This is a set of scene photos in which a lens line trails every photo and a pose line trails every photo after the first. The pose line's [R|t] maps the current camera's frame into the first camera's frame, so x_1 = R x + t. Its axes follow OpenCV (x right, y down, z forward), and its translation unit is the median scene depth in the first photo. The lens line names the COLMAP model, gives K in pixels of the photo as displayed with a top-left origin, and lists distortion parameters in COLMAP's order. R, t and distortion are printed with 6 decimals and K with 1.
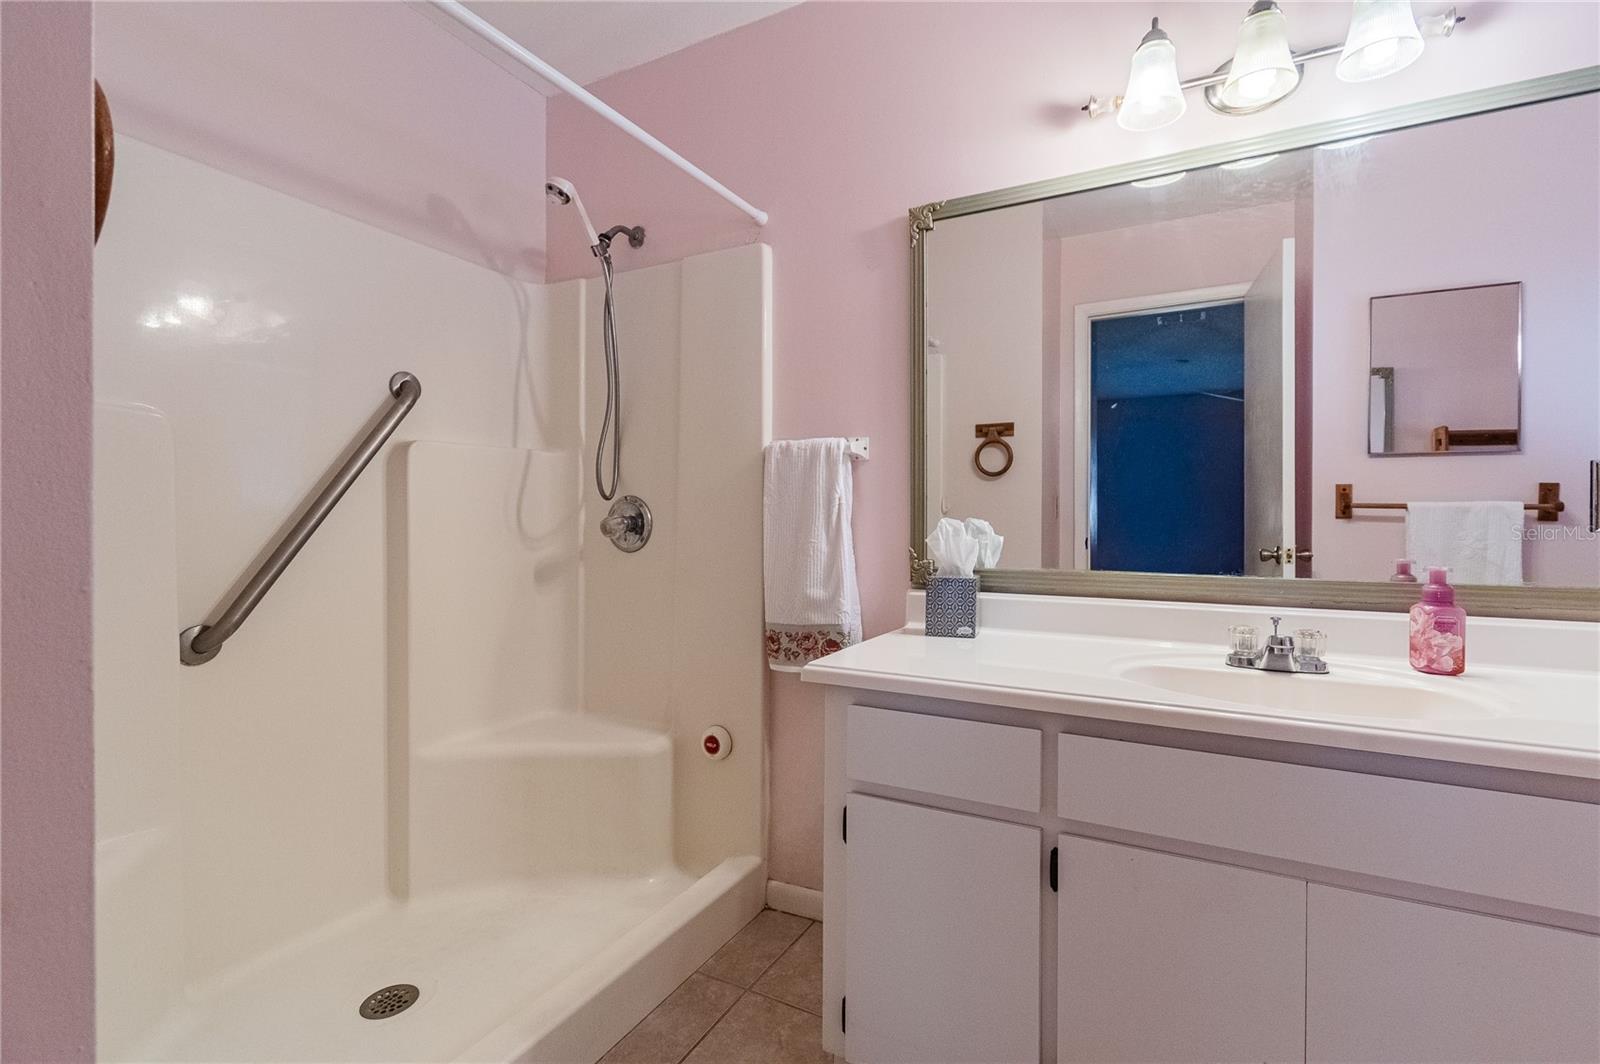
lens RADIAL K [[722.8, 0, 799.6], [0, 722.8, 529.6], [0, 0, 1]] dist [-0.000686, 0.000258]
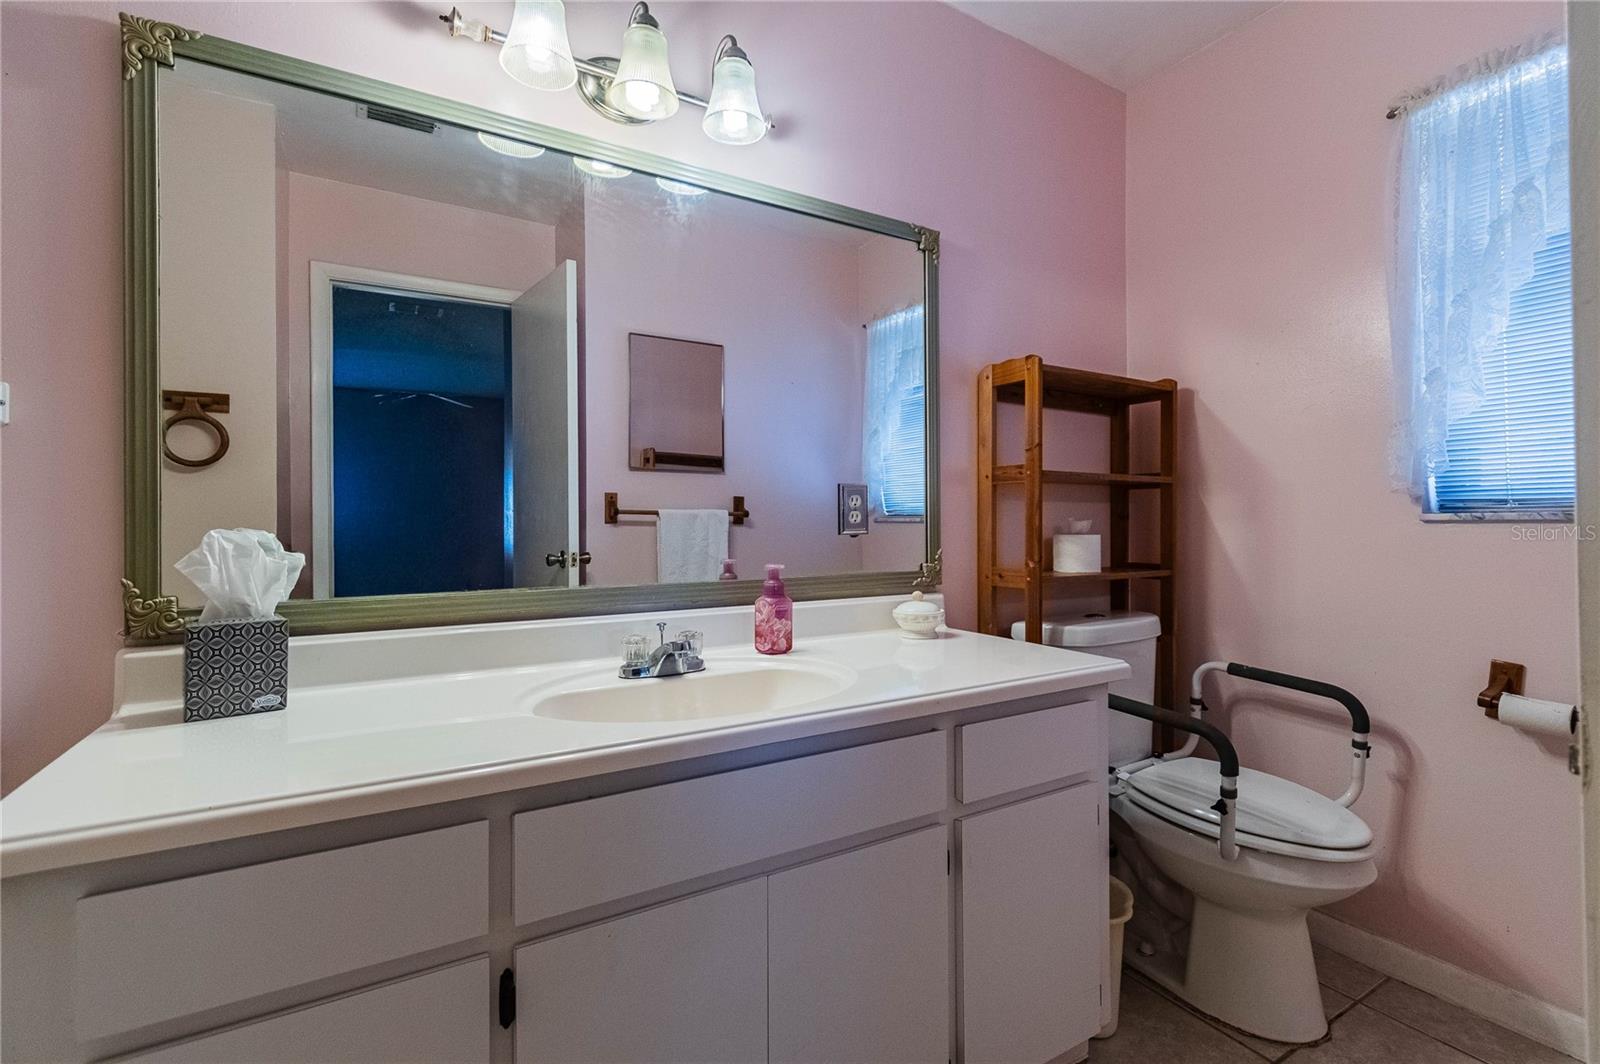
lens RADIAL K [[722.8, 0, 800.6], [0, 722.8, 517.2], [0, 0, 1]] dist [-0.000686, 0.000258]
pose [[0.489582, -0.000791, 0.871957, -0.102427], [0.018539, 0.999783, -0.009502, -0.011061], [-0.871760, 0.020817, 0.489490, 0.242636]]
